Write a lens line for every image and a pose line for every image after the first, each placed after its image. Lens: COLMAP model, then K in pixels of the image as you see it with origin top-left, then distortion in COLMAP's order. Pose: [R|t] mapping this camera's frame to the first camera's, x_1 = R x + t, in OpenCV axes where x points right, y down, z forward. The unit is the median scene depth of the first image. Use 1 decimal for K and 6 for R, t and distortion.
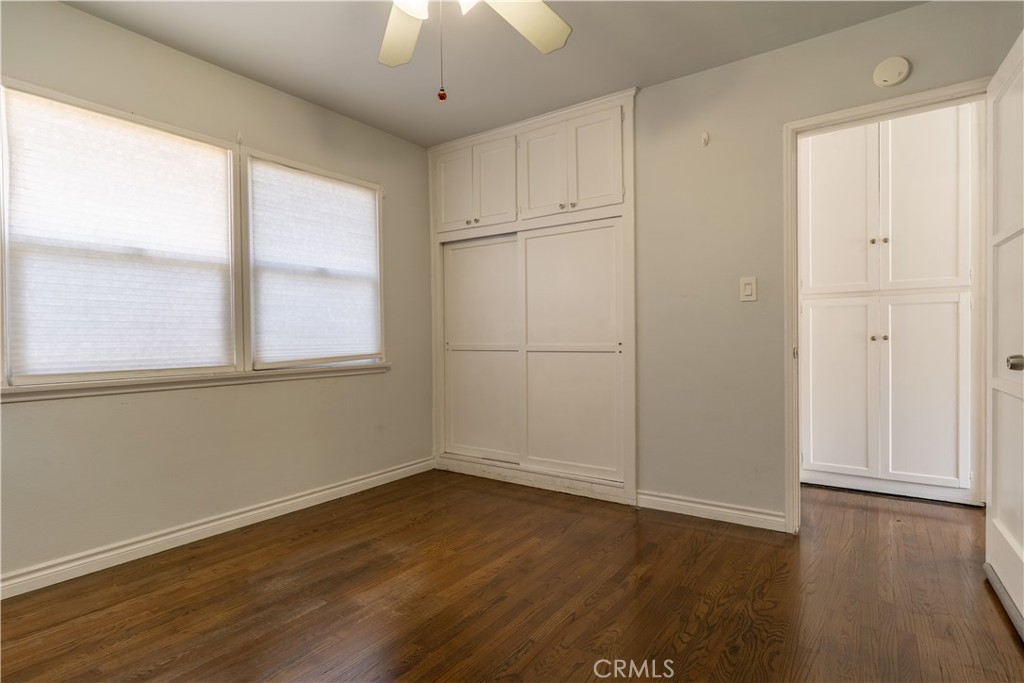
lens RADIAL K [[523.6, 0, 508.9], [0, 523.6, 340.4], [0, 0, 1]] dist [-0.007139, 0.005546]
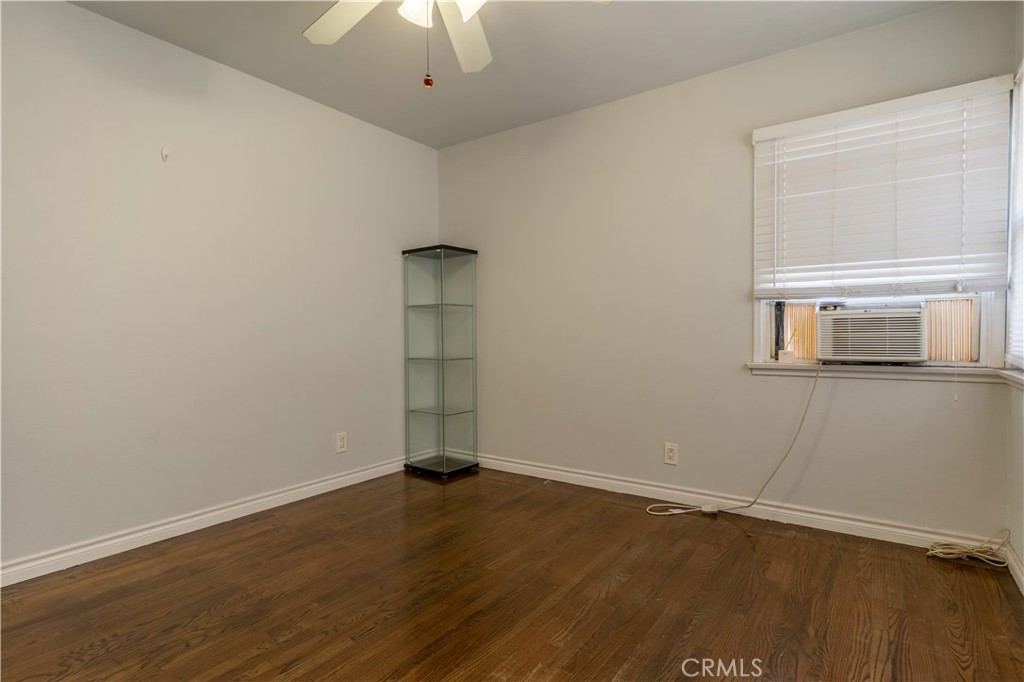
lens RADIAL K [[523.6, 0, 512.8], [0, 523.6, 344.8], [0, 0, 1]] dist [-0.007139, 0.005546]
pose [[-0.999846, 0.016169, 0.006782, -0.167569], [0.016379, 0.999352, 0.032057, -0.004828], [-0.006259, 0.032164, -0.999463, 1.196175]]
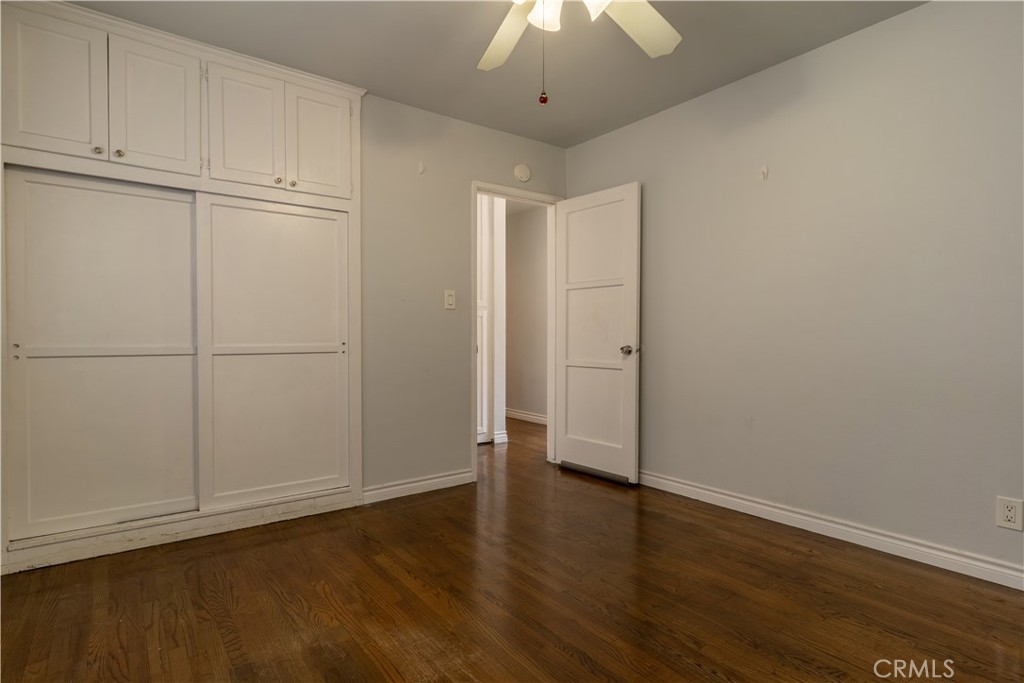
lens RADIAL K [[523.6, 0, 510.2], [0, 523.6, 340.8], [0, 0, 1]] dist [-0.007139, 0.005546]
pose [[0.315103, 0.002821, 0.949053, -0.681909], [0.003037, 0.999987, -0.003981, 0.006763], [-0.949053, 0.004136, 0.315091, 0.452783]]
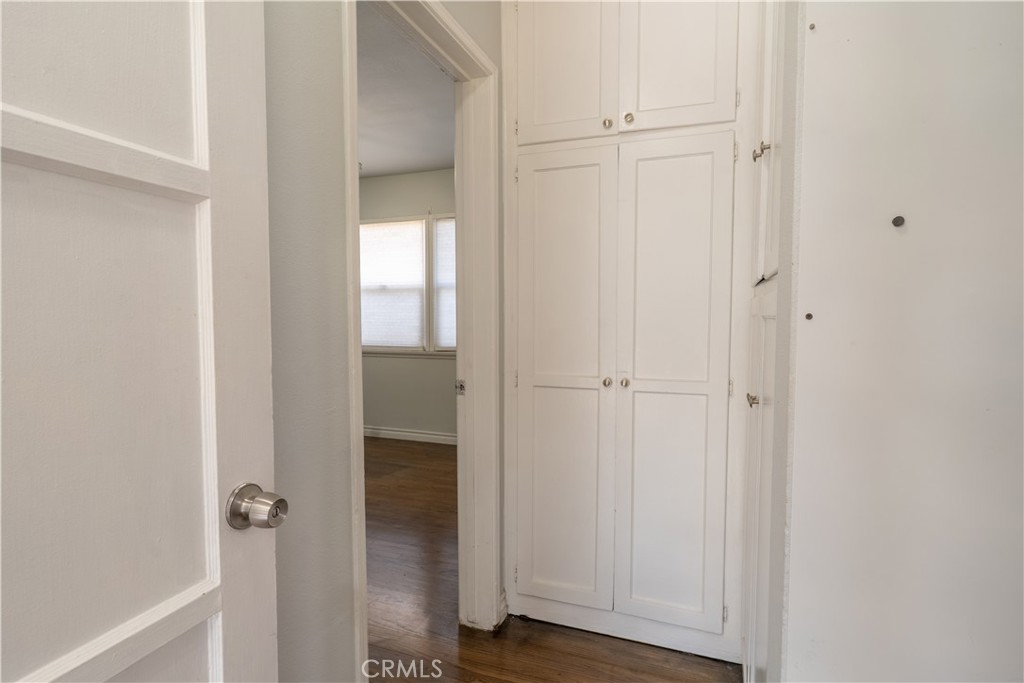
lens RADIAL K [[523.6, 0, 509.1], [0, 523.6, 341.2], [0, 0, 1]] dist [-0.007139, 0.005546]
pose [[0.251759, 0.055495, -0.966197, 1.155915], [-0.006986, 0.998433, 0.055526, -0.065717], [0.967765, -0.007229, 0.251752, 0.810879]]
